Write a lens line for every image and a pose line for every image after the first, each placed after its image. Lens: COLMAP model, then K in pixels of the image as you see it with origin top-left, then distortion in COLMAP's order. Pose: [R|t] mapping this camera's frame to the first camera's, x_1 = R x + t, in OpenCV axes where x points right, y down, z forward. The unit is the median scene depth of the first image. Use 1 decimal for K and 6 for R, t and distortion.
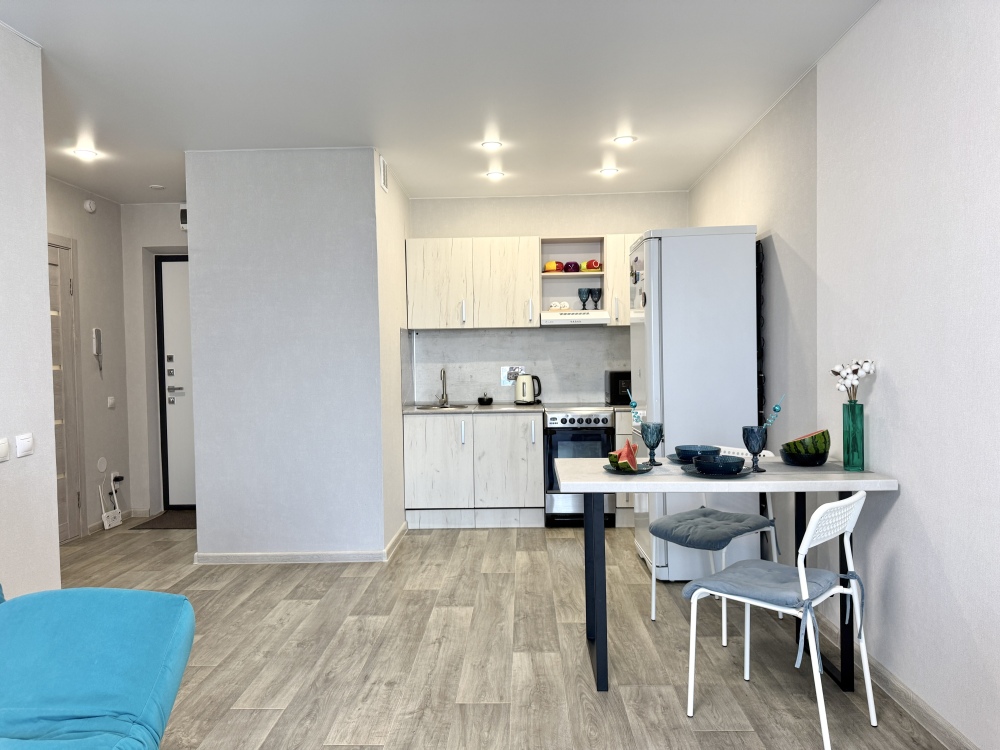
lens RADIAL K [[698.0, 0, 497.7], [0, 698.0, 380.6], [0, 0, 1]] dist [0.077536, -0.105699]
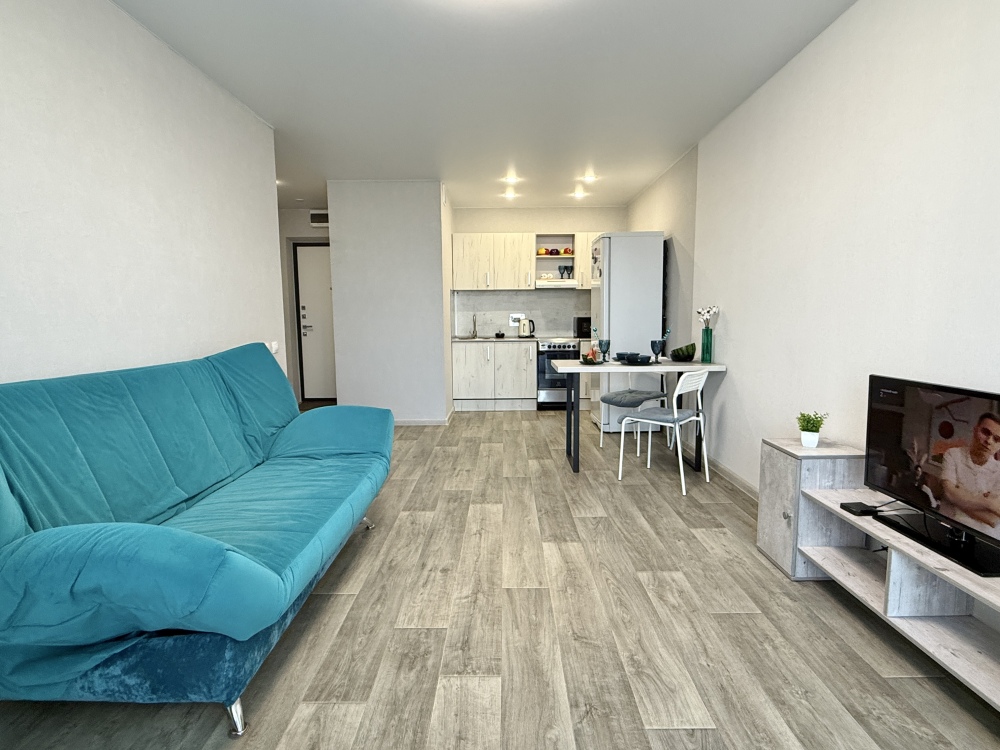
lens RADIAL K [[507.6, 0, 500.0], [0, 507.6, 375.0], [0, 0, 1]] dist [-0.003504, -0.000127]
pose [[0.999631, 0.004662, 0.026771, -0.072415], [-0.006892, 0.996456, 0.083832, 0.032858], [-0.026286, -0.083986, 0.996120, -0.270348]]
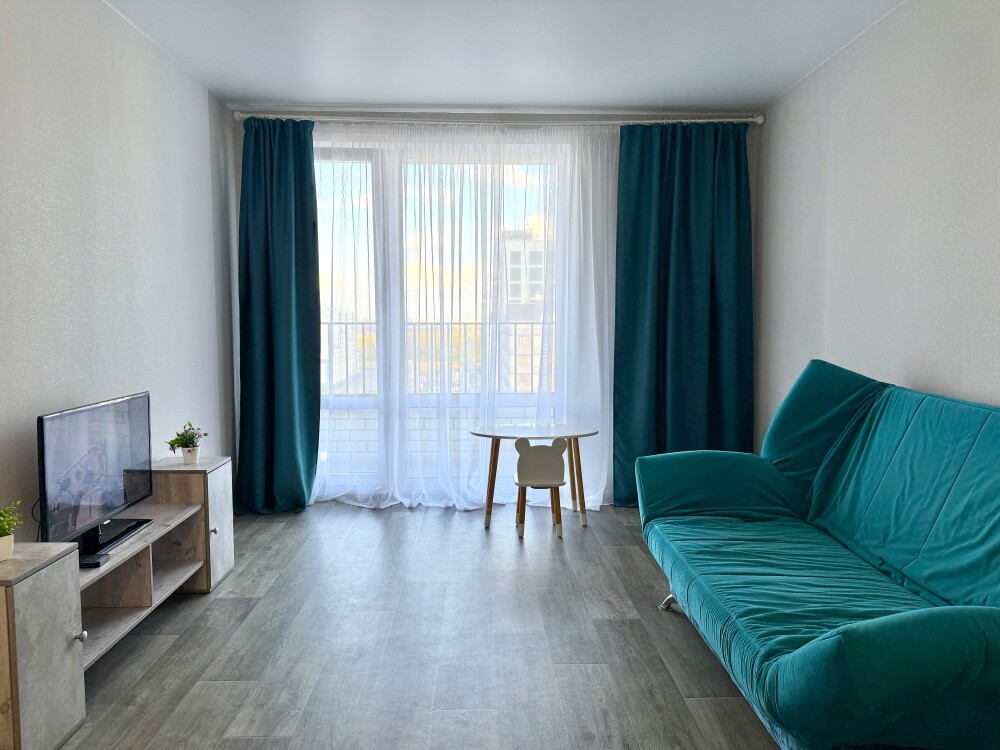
lens RADIAL K [[711.9, 0, 500.0], [0, 711.9, 375.0], [0, 0, 1]] dist [-0.000491, -0.002212]
pose [[-0.997698, 0.020081, -0.064773, -0.023785], [0.012913, 0.993932, 0.109235, -0.019614], [0.066574, 0.108147, -0.991903, 0.818925]]
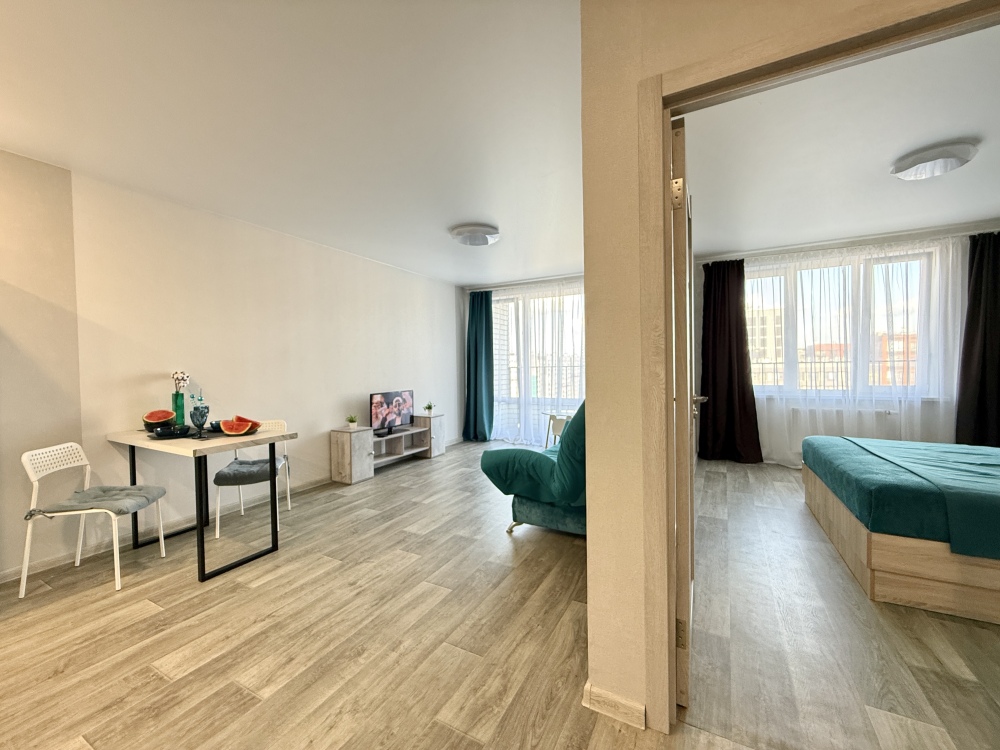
lens RADIAL K [[399.2, 0, 500.0], [0, 399.2, 375.0], [0, 0, 1]] dist [-0.000206, 0.000047]
pose [[-0.896136, 0.022774, 0.443194, -0.567630], [0.045077, 0.998188, 0.039854, -0.015243], [-0.441483, 0.055692, -0.895539, 1.120373]]
